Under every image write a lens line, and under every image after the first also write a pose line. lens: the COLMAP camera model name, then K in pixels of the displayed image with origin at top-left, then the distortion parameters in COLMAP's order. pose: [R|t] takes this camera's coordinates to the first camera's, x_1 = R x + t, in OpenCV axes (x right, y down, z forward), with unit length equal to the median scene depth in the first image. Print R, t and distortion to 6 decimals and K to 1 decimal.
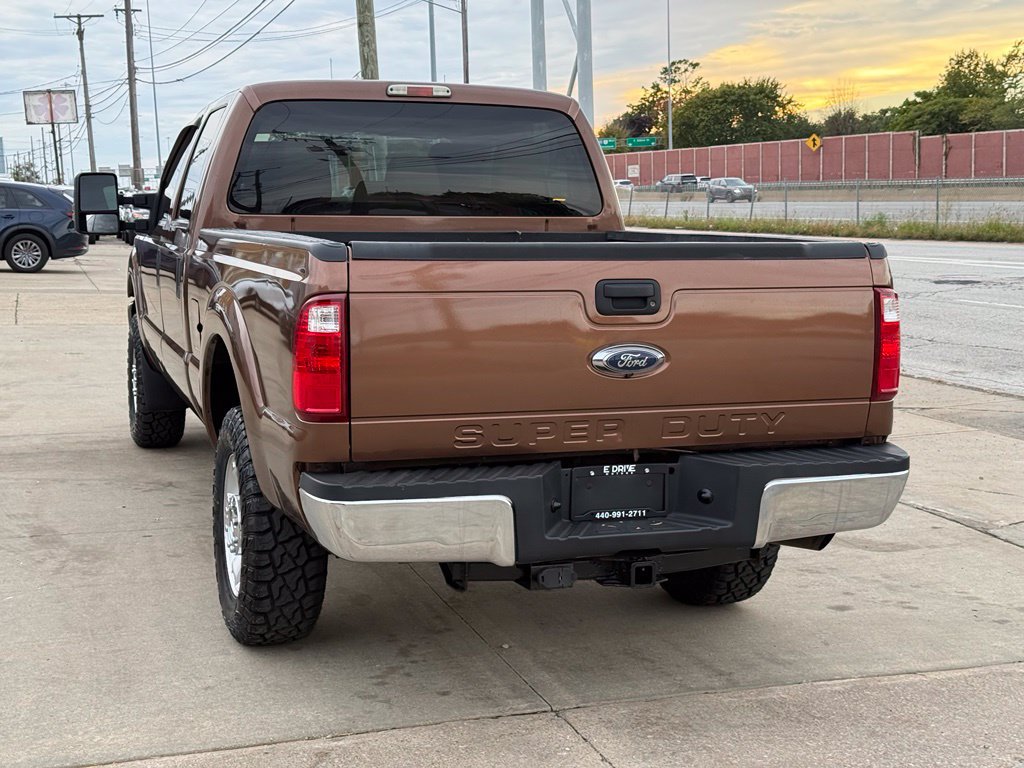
lens RADIAL K [[1431.8, 0, 510.1], [0, 1431.8, 391.0], [0, 0, 1]] dist [0.116222, 0.000000]
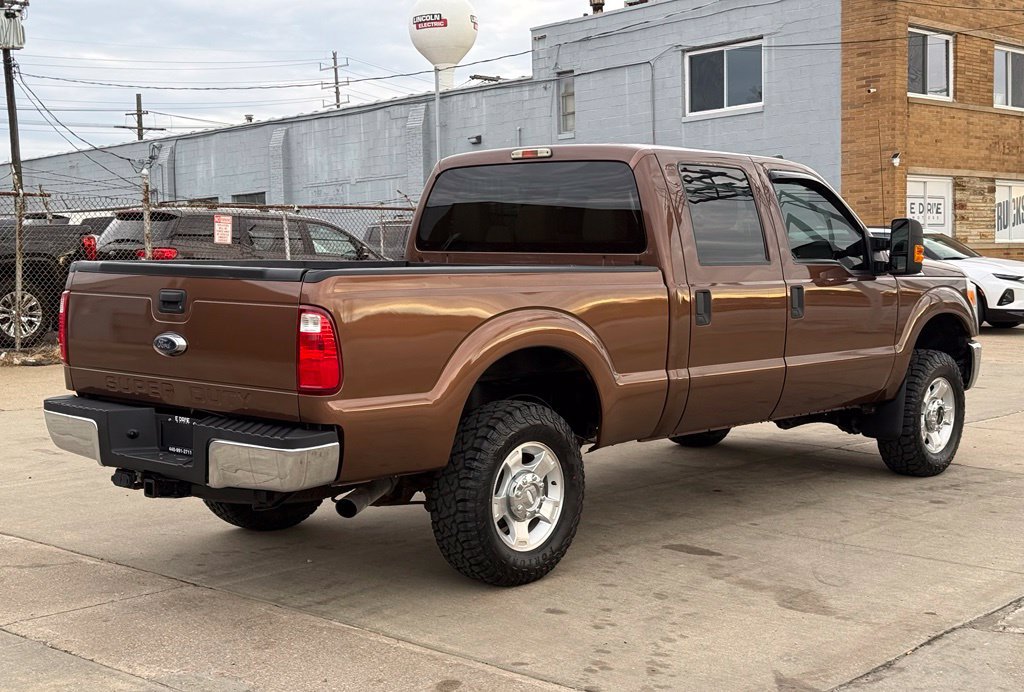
lens RADIAL K [[1439.8, 0, 514.4], [0, 1439.8, 378.2], [0, 0, 1]] dist [0.110460, 0.000000]
pose [[0.487674, 0.077343, -0.869593, 1.294672], [-0.115503, 0.993028, 0.023547, -0.052117], [0.865351, 0.088958, 0.493208, 0.477567]]
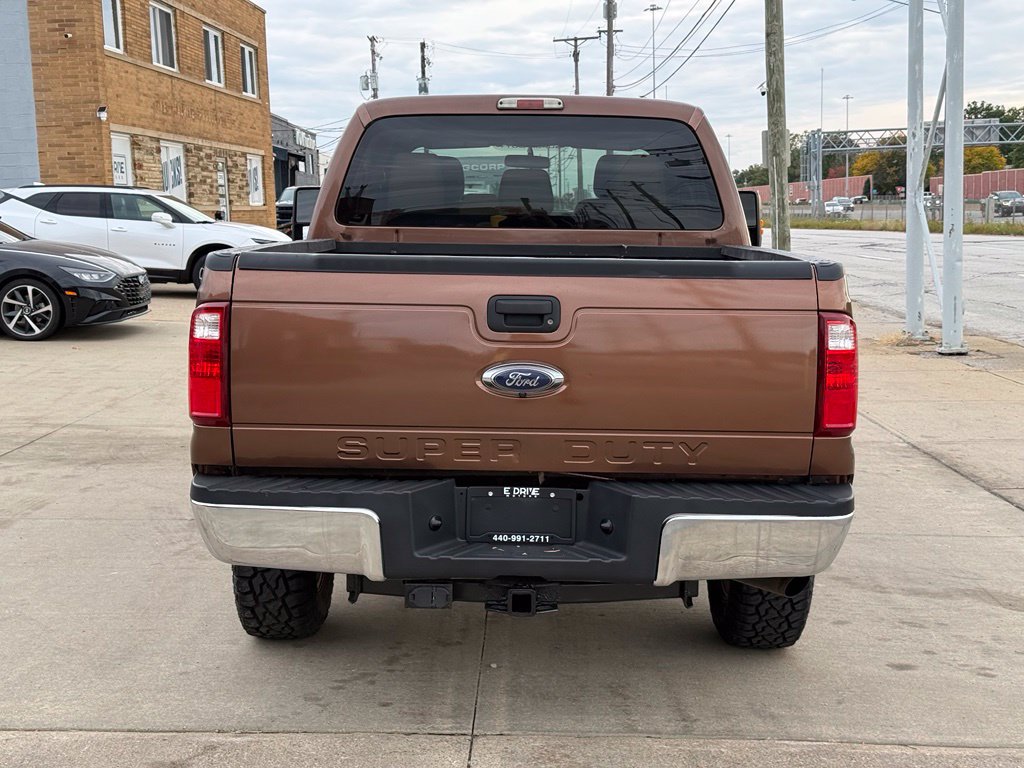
lens RADIAL K [[1431.8, 0, 519.2], [0, 1431.8, 385.5], [0, 0, 1]] dist [0.116222, 0.000000]
pose [[0.943746, 0.045027, -0.327590, 0.330393], [-0.048894, 0.998798, -0.003573, -0.011397], [0.327035, 0.019389, 0.944813, 0.072300]]
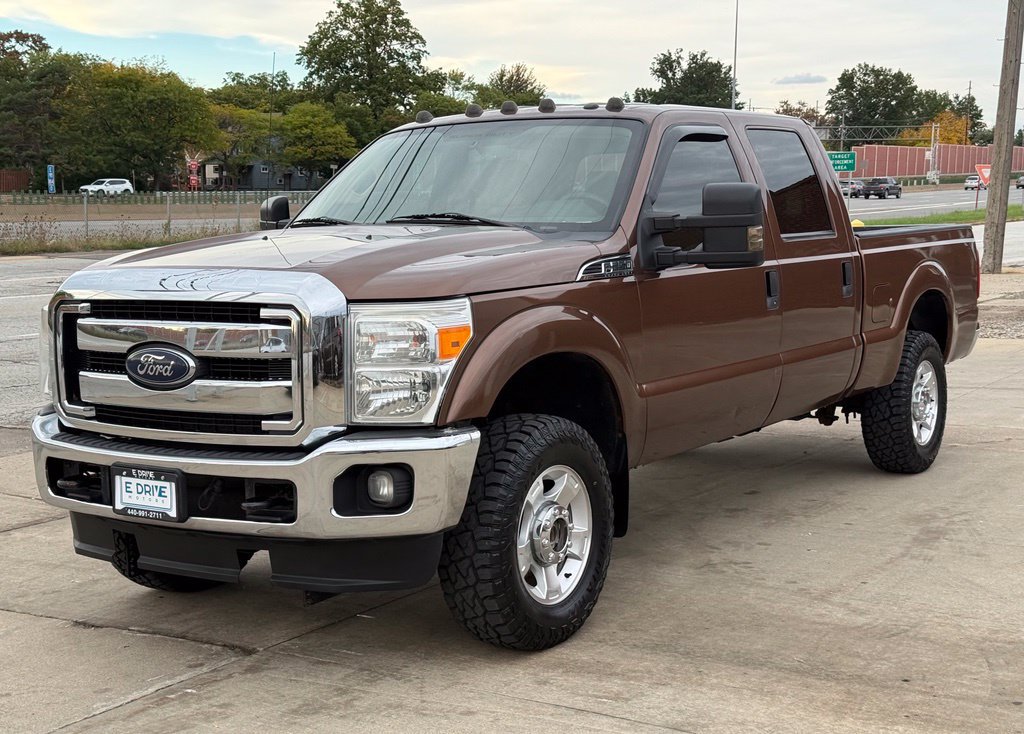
lens RADIAL K [[1438.7, 0, 524.0], [0, 1438.7, 391.4], [0, 0, 1]] dist [0.113984, 0.000000]
pose [[-0.606701, -0.092550, 0.789524, -1.254960], [0.120449, 0.971029, 0.206384, -0.329753], [-0.785752, 0.220310, -0.577977, 2.367404]]
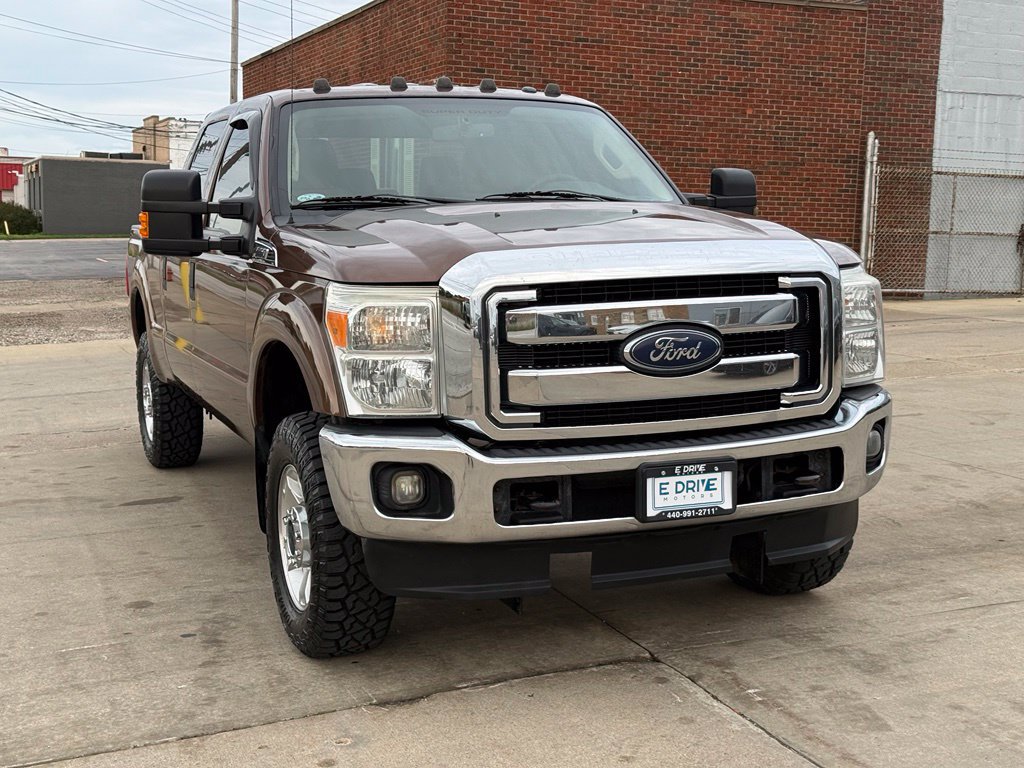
lens RADIAL K [[1431.8, 0, 510.8], [0, 1431.8, 382.2], [0, 0, 1]] dist [0.116222, 0.000000]
pose [[-0.999154, 0.014011, -0.038672, -0.194892], [0.003812, 0.967693, 0.252105, -0.375434], [0.040955, 0.251744, -0.966927, 2.837971]]
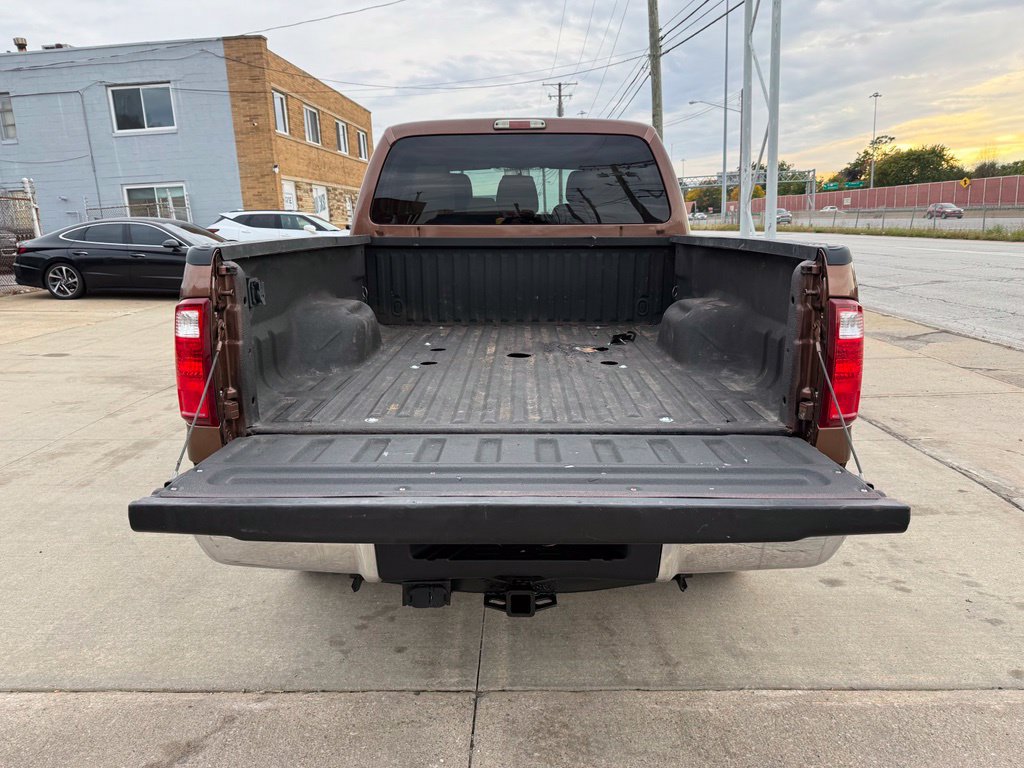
lens RADIAL K [[731.4, 0, 514.8], [0, 731.4, 384.3], [0, 0, 1]] dist [0.014716, -0.018595]
pose [[0.944538, 0.061009, -0.322684, 0.194258], [-0.032692, 0.995179, 0.092462, -0.048963], [0.326769, -0.076785, 0.941980, 0.461247]]
